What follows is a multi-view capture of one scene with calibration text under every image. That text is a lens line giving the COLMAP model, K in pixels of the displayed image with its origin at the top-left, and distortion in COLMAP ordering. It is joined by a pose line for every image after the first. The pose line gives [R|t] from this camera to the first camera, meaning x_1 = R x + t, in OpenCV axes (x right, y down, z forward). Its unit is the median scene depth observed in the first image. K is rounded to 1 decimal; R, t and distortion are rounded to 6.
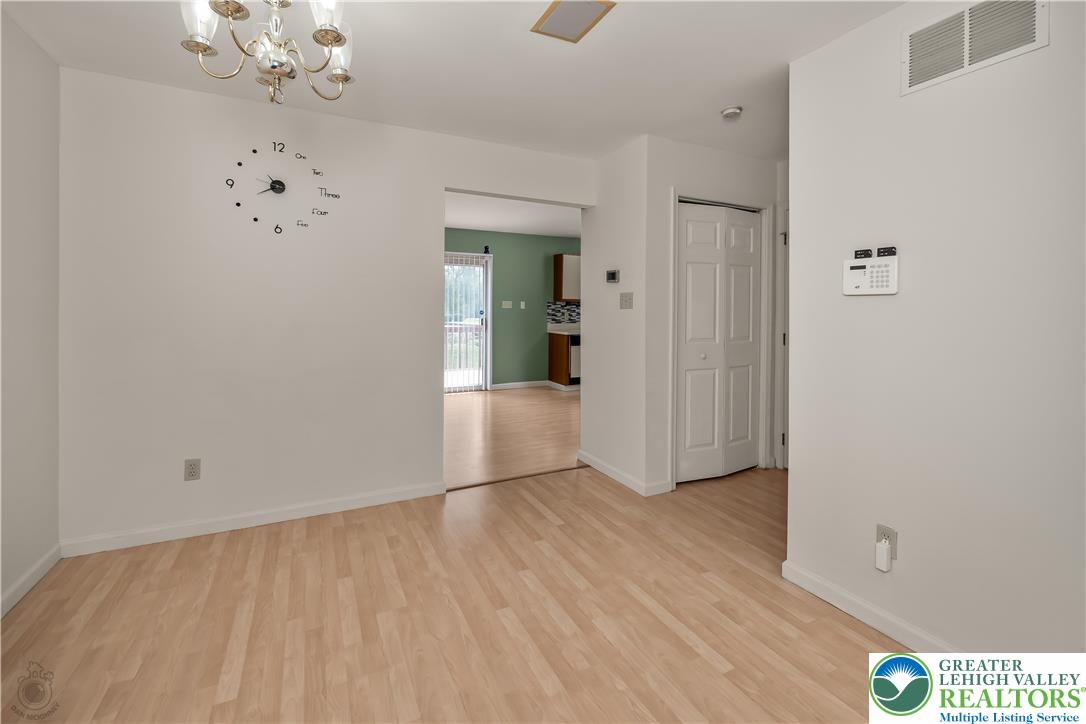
lens RADIAL K [[460.2, 0, 548.1], [0, 460.2, 312.7], [0, 0, 1]] dist [-0.002850, -0.000336]
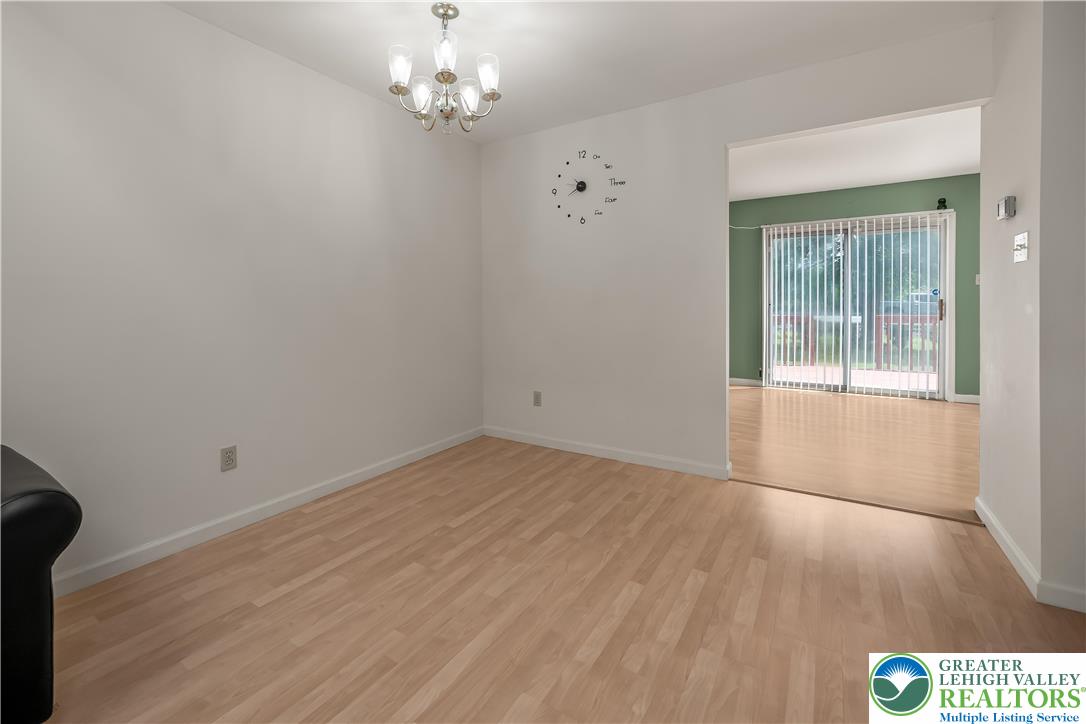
lens RADIAL K [[468.6, 0, 540.1], [0, 468.6, 313.6], [0, 0, 1]] dist [-0.005428, -0.000429]
pose [[0.507236, 0.006590, -0.861782, 0.604758], [0.005726, 0.999923, 0.011017, 0.075986], [0.861788, -0.010523, 0.507159, 0.336108]]
